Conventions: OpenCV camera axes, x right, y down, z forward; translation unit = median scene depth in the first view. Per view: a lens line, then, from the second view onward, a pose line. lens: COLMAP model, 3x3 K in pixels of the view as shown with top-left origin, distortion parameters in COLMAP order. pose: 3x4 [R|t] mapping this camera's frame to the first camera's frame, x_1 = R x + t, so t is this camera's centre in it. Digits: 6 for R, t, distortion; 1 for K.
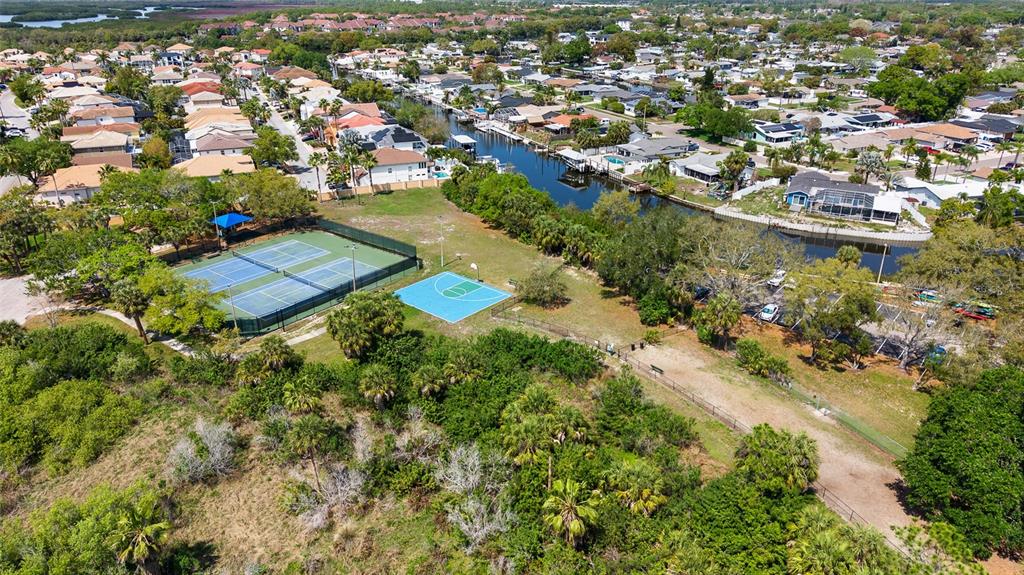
lens RADIAL K [[687.0, 0, 512.0], [0, 687.0, 287.5], [0, 0, 1]] dist [0.057401, -0.065053]
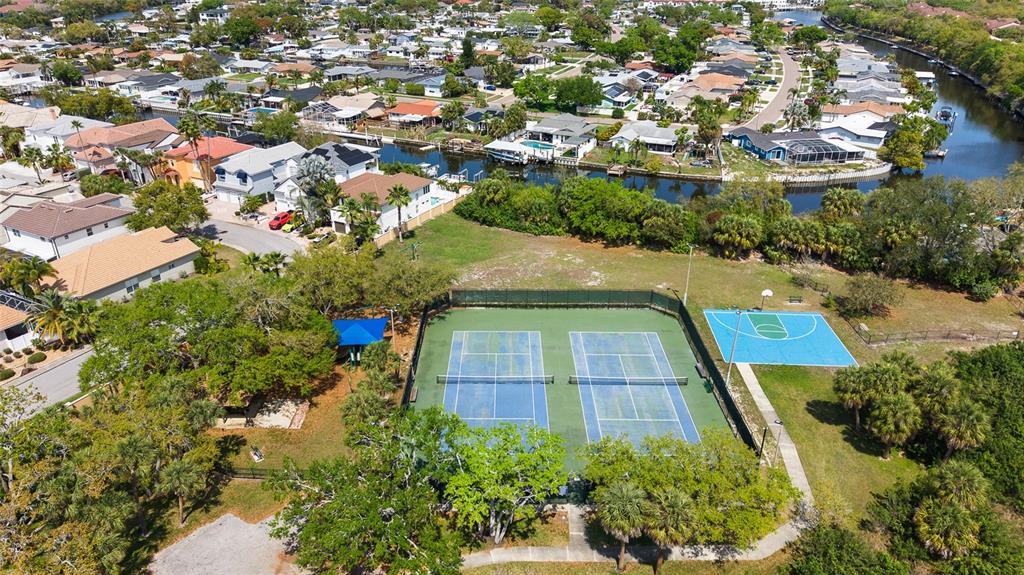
lens RADIAL K [[687.0, 0, 512.0], [0, 687.0, 287.5], [0, 0, 1]] dist [0.057401, -0.065053]
pose [[0.794432, -0.262183, 0.547849, -0.598167], [0.242599, 0.963926, 0.109512, -0.161700], [-0.556798, 0.045908, 0.829378, 0.400863]]
